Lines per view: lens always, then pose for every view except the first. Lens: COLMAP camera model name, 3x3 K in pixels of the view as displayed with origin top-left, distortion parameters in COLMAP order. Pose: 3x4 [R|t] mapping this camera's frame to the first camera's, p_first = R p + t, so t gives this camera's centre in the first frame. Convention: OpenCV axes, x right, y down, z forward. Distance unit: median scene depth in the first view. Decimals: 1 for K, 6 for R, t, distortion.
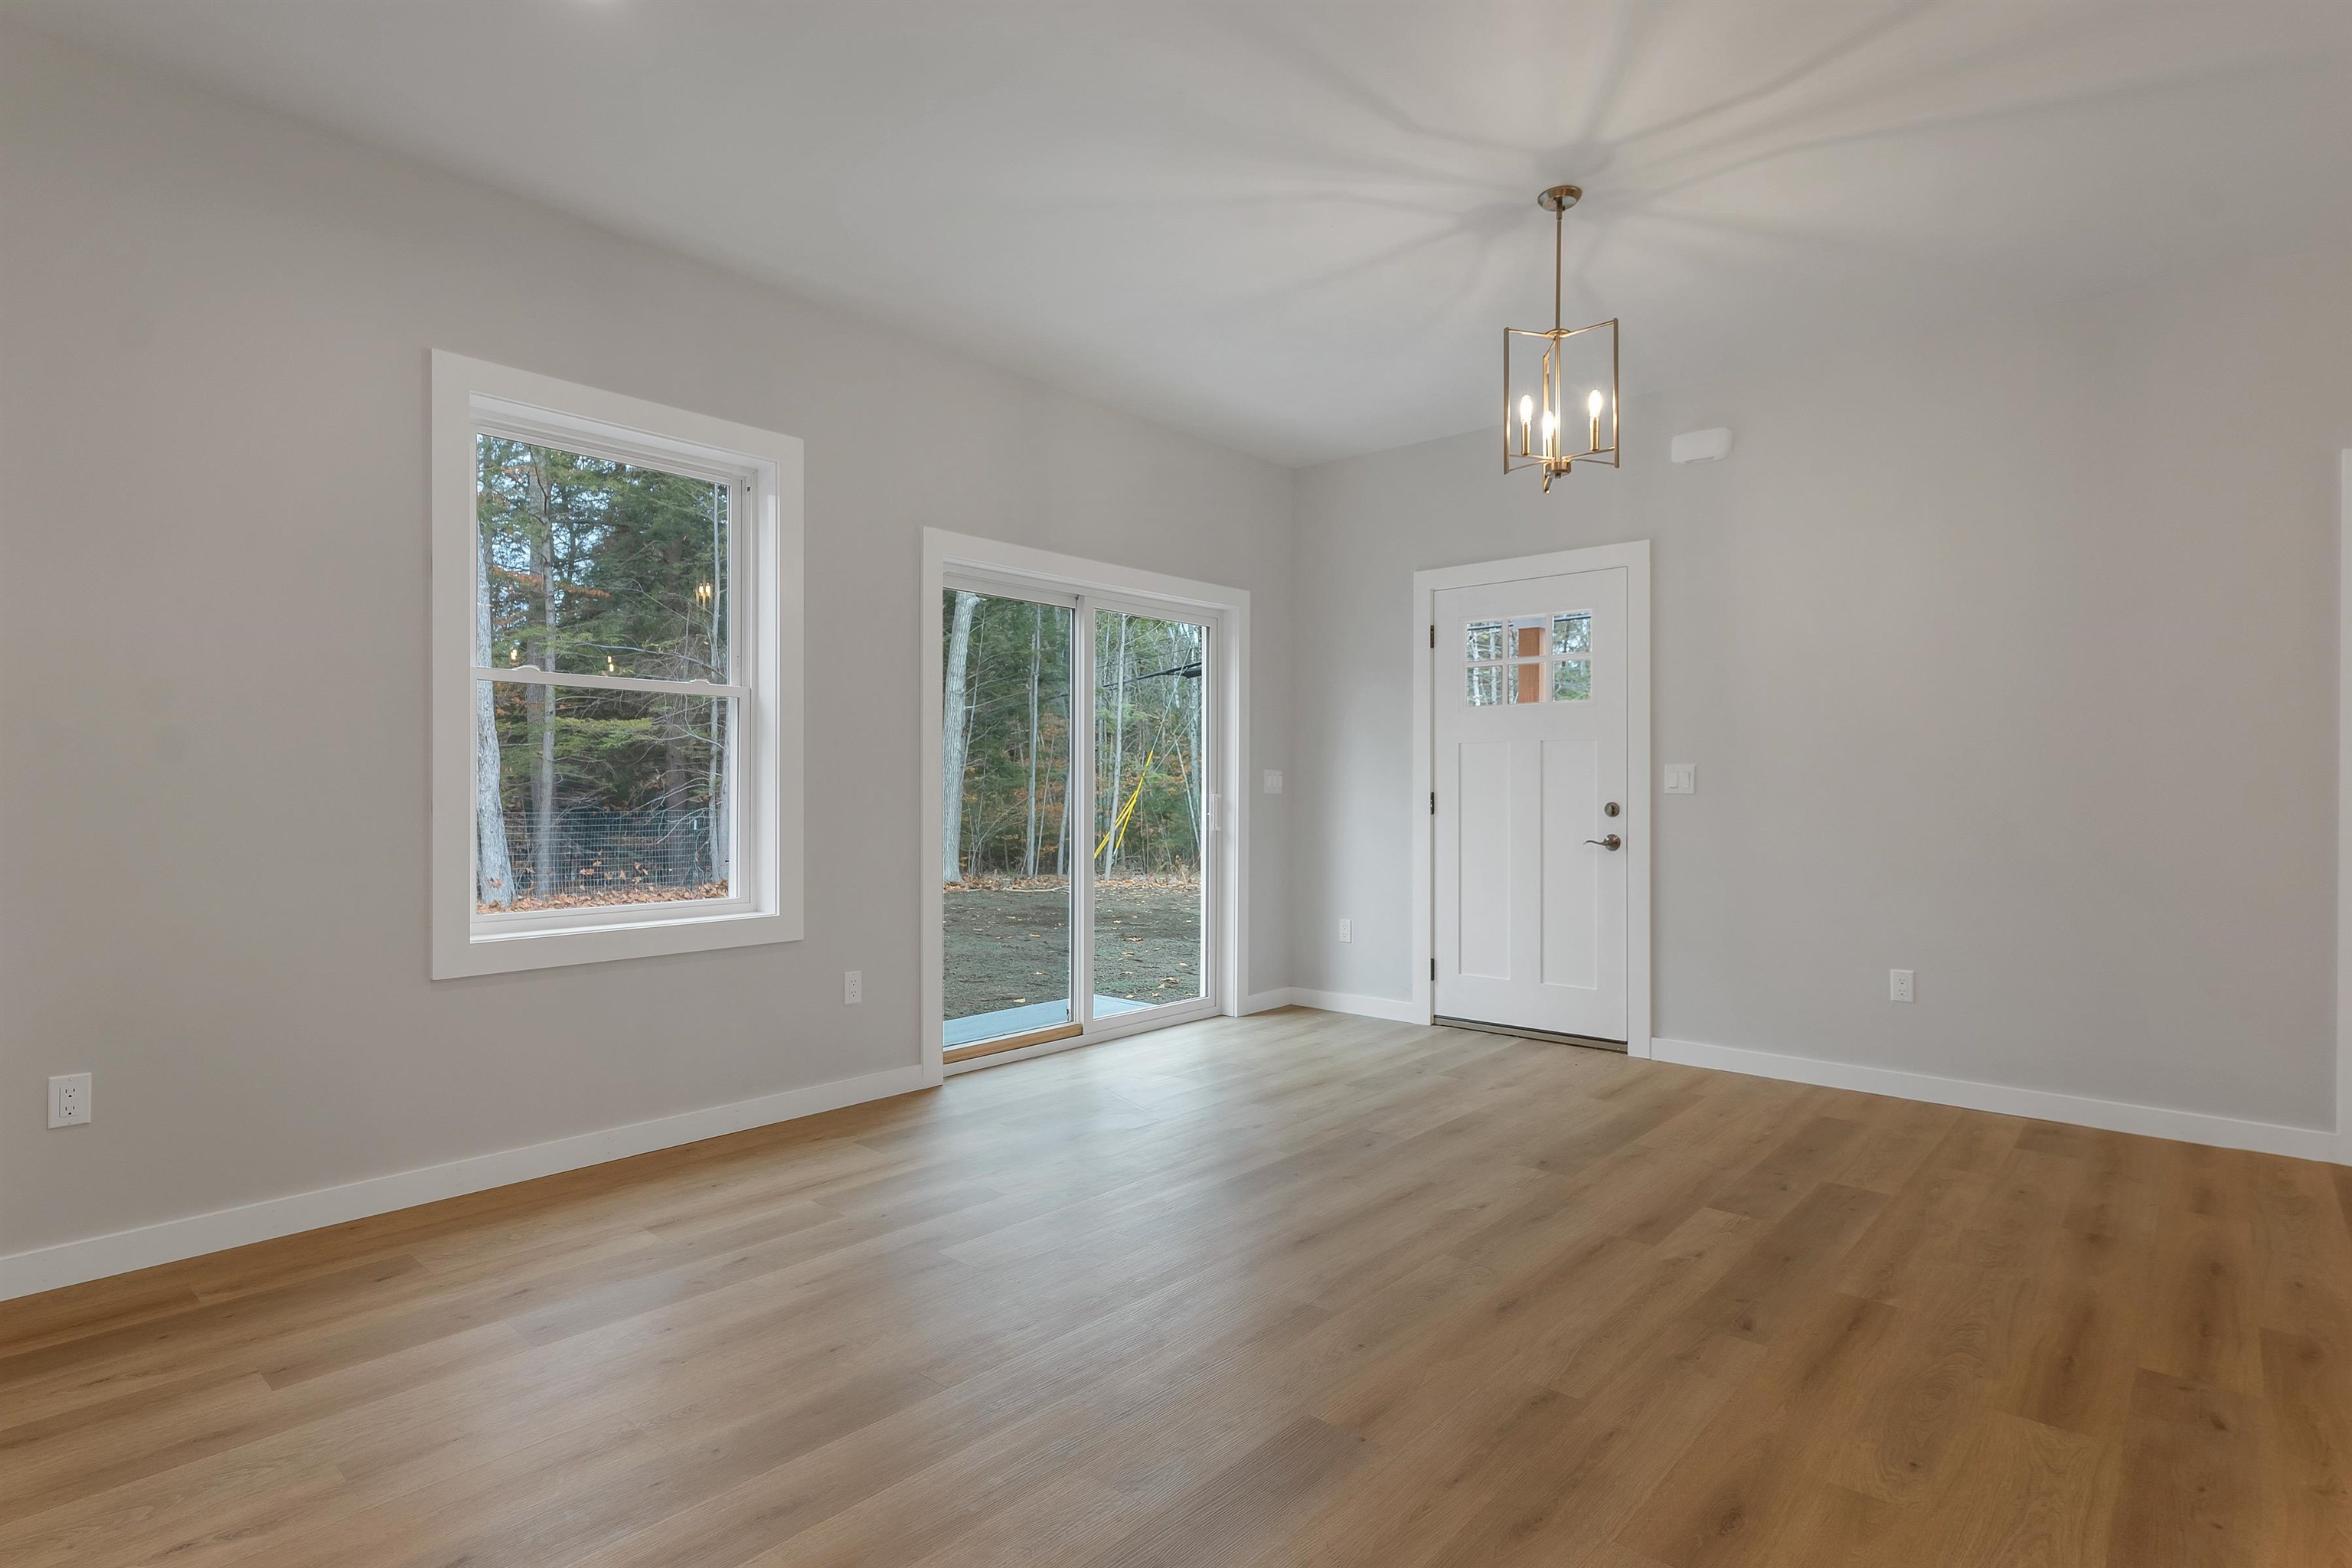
lens RADIAL K [[1176.6, 0, 1158.9], [0, 1176.6, 798.6], [0, 0, 1]] dist [-0.000871, 0.001035]
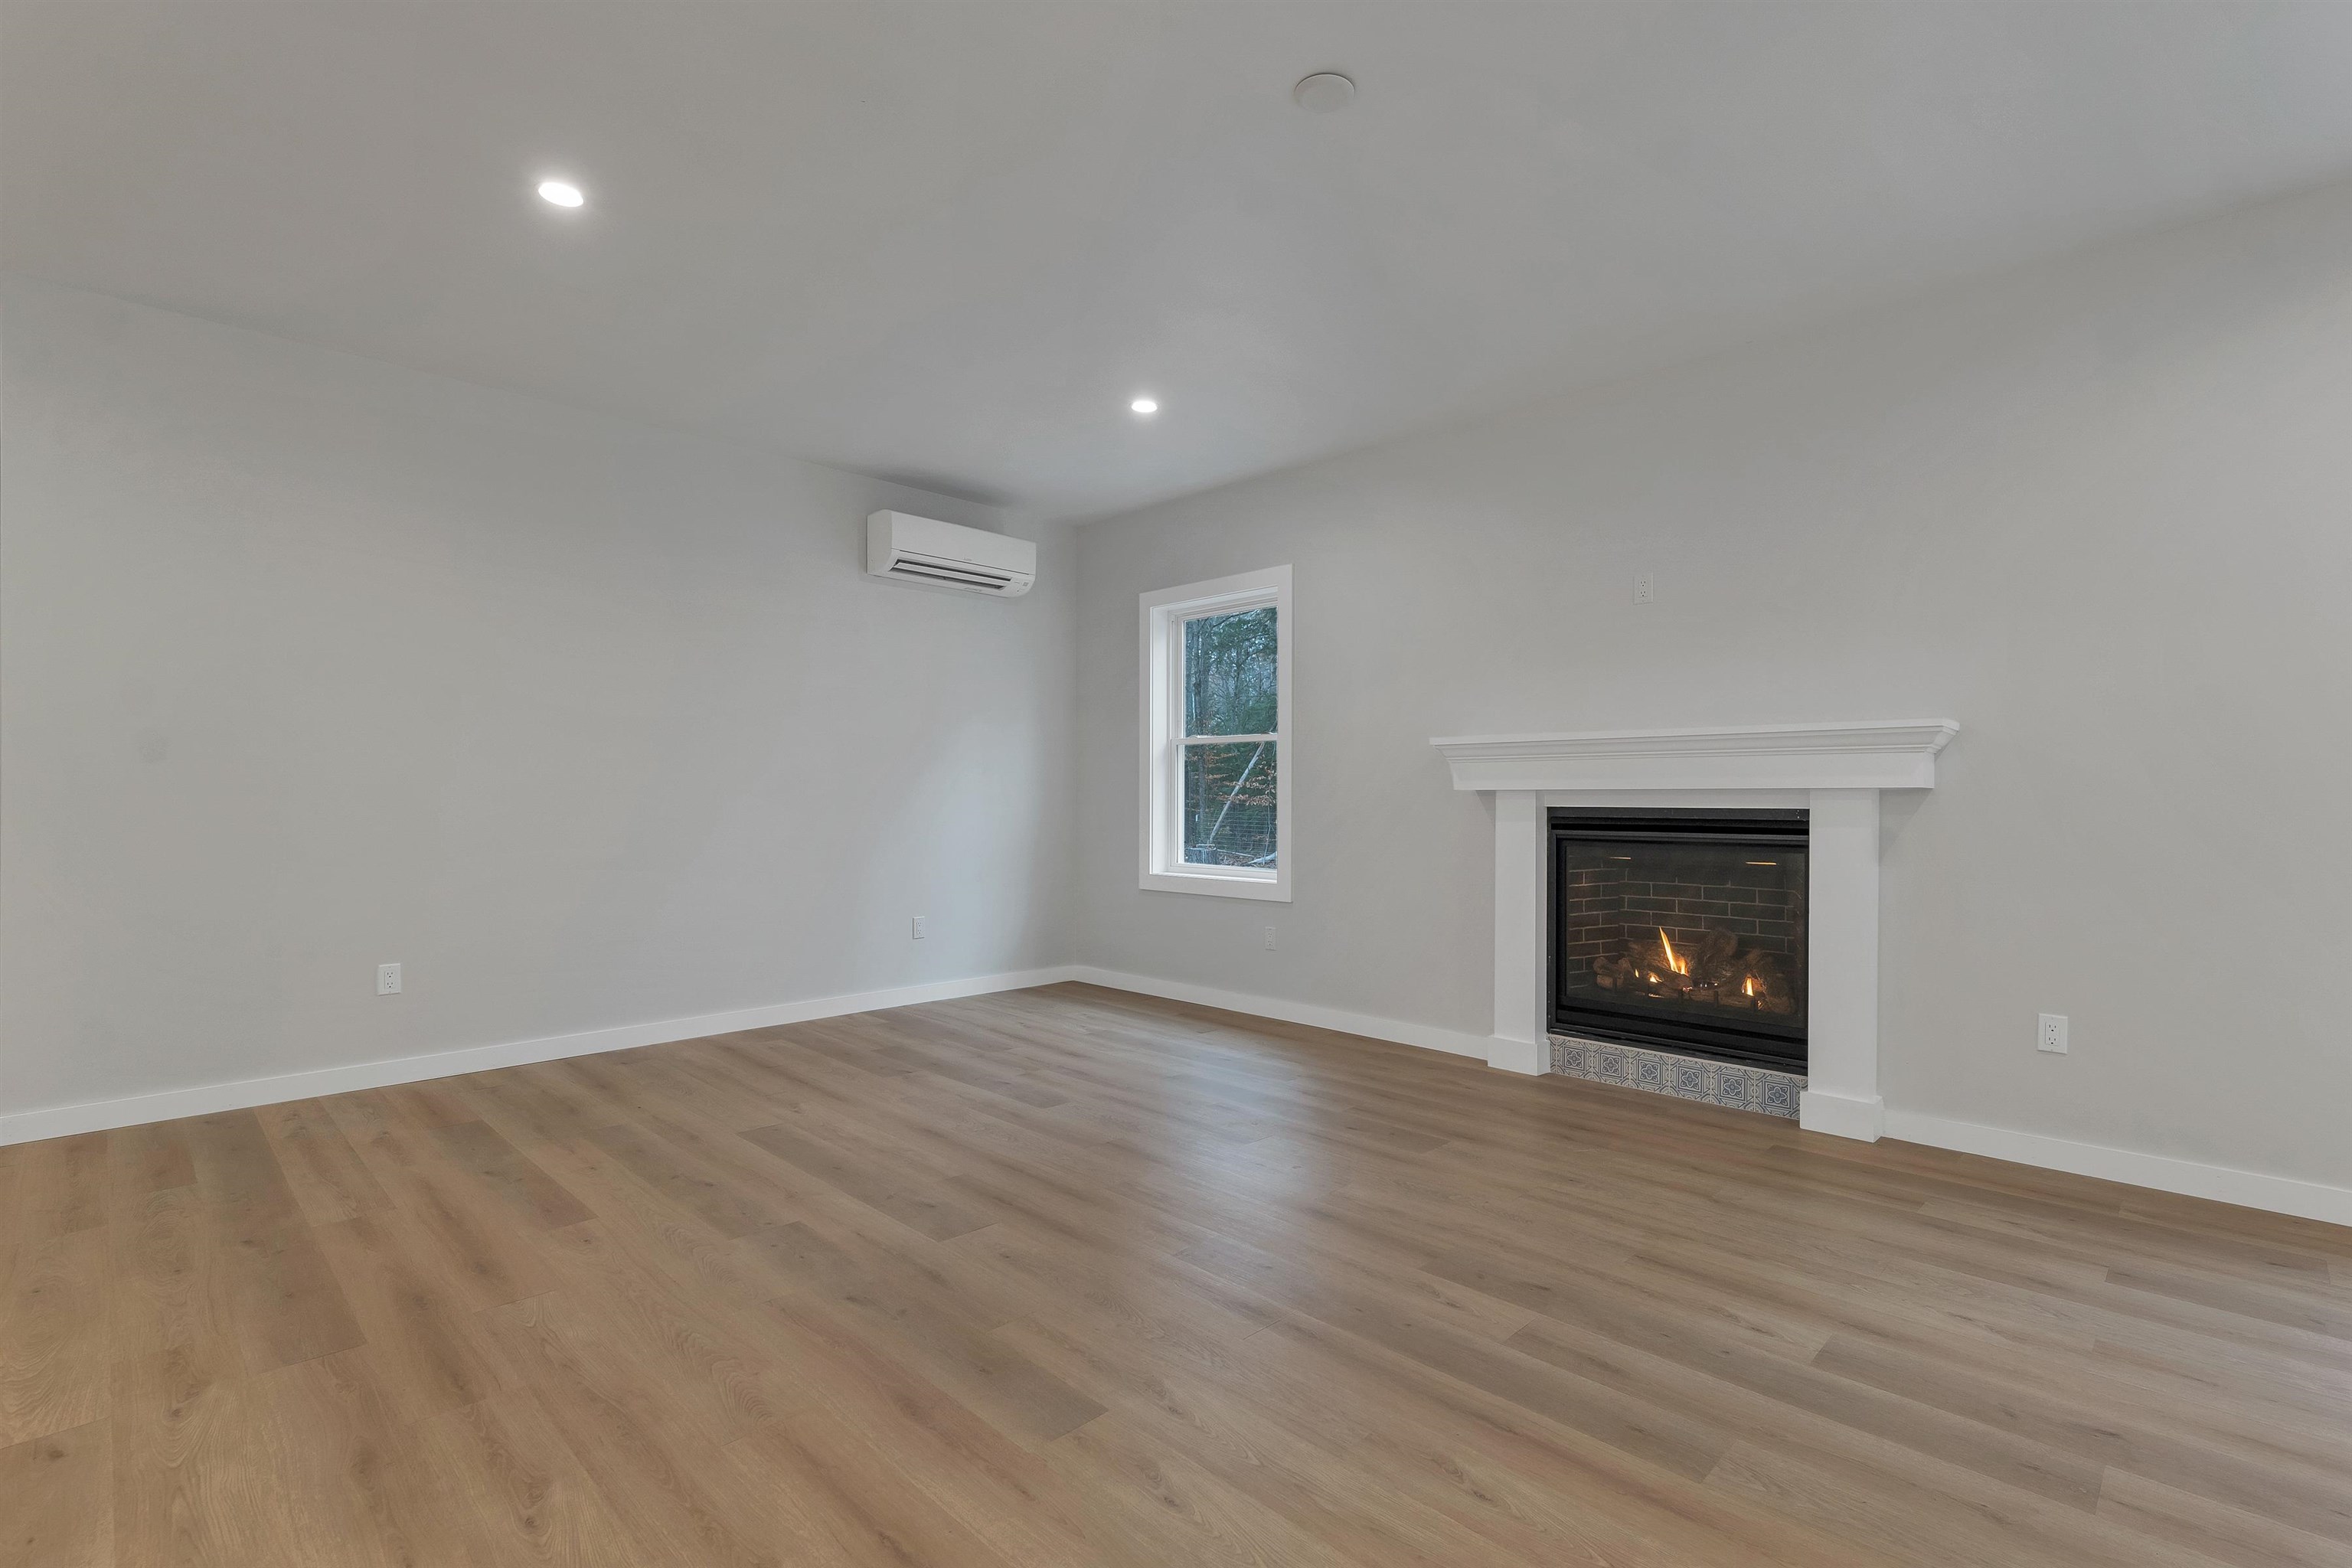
lens RADIAL K [[1079.4, 0, 1180.9], [0, 1079.4, 788.7], [0, 0, 1]] dist [-0.000087, 0.000191]
pose [[-0.048496, -0.012949, -0.998739, 0.251609], [-0.012204, 0.999849, -0.012371, 0.000653], [0.998749, 0.011589, -0.048646, 0.033121]]
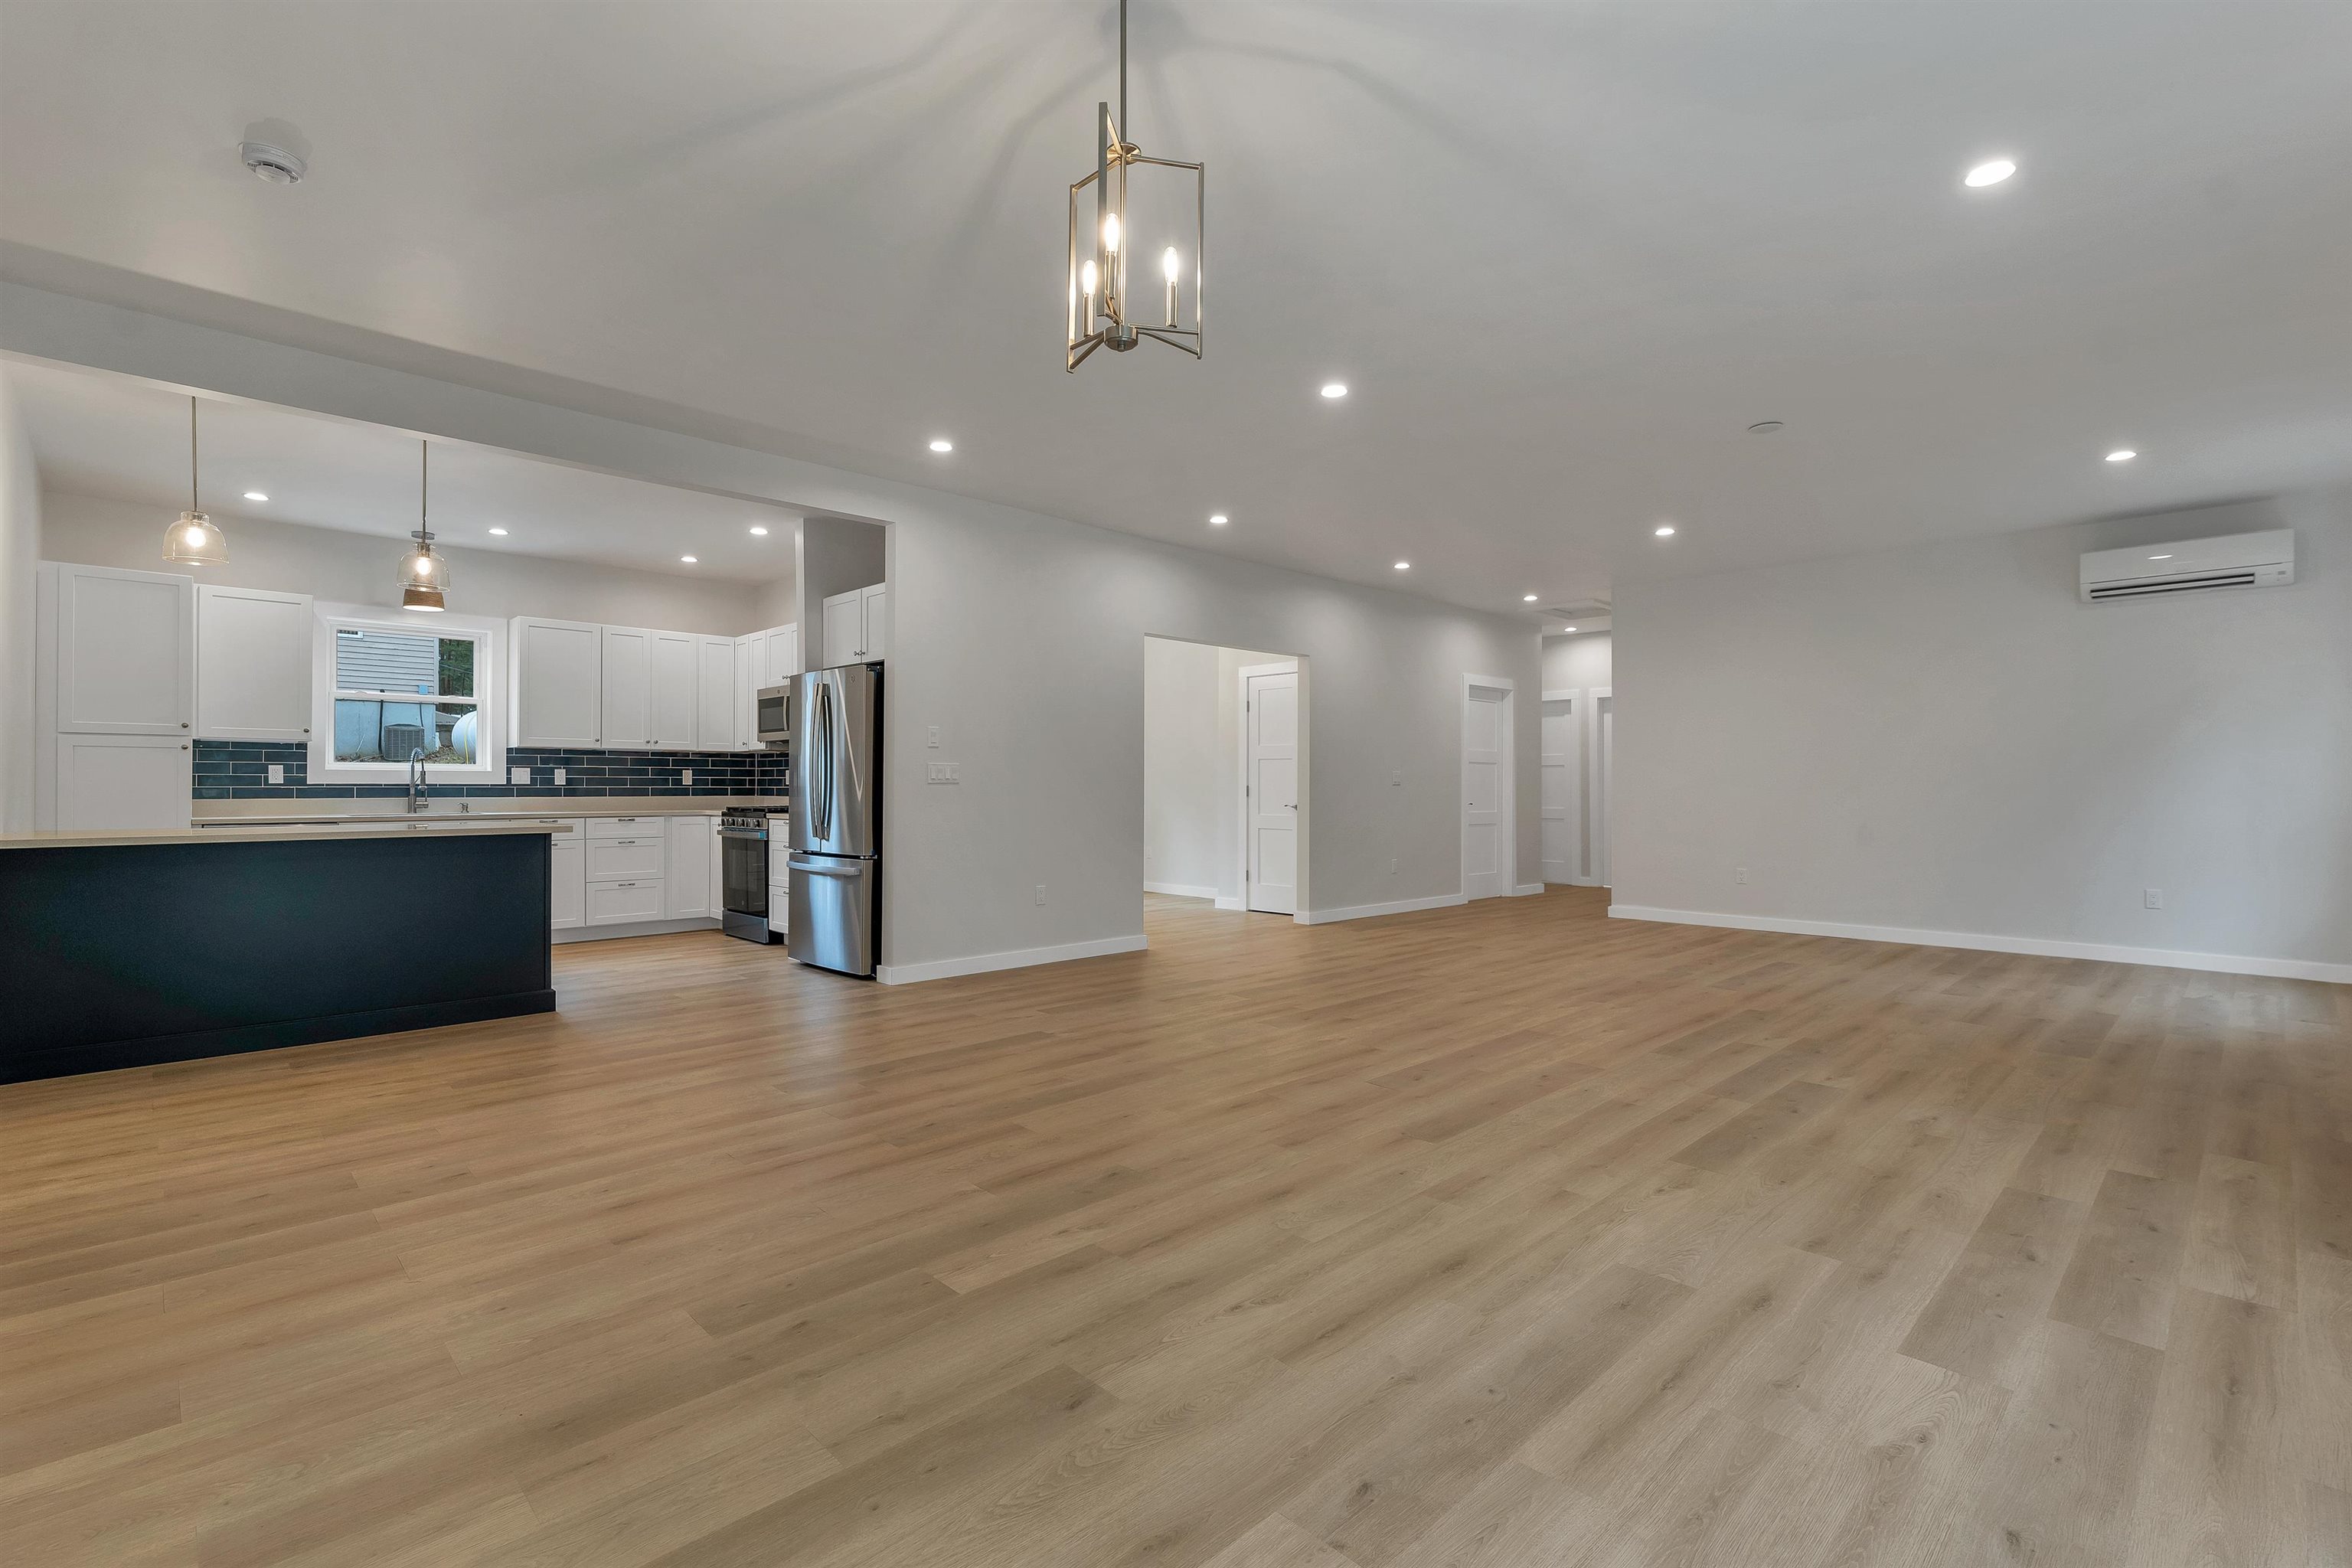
lens RADIAL K [[1056.7, 0, 1165.7], [0, 1056.7, 783.4], [0, 0, 1]] dist [0.001359, -0.000261]
pose [[-0.997222, -0.004616, 0.074347, 0.216570], [-0.004124, 0.999969, 0.006766, -0.007788], [-0.074376, 0.006440, -0.997210, 1.368163]]
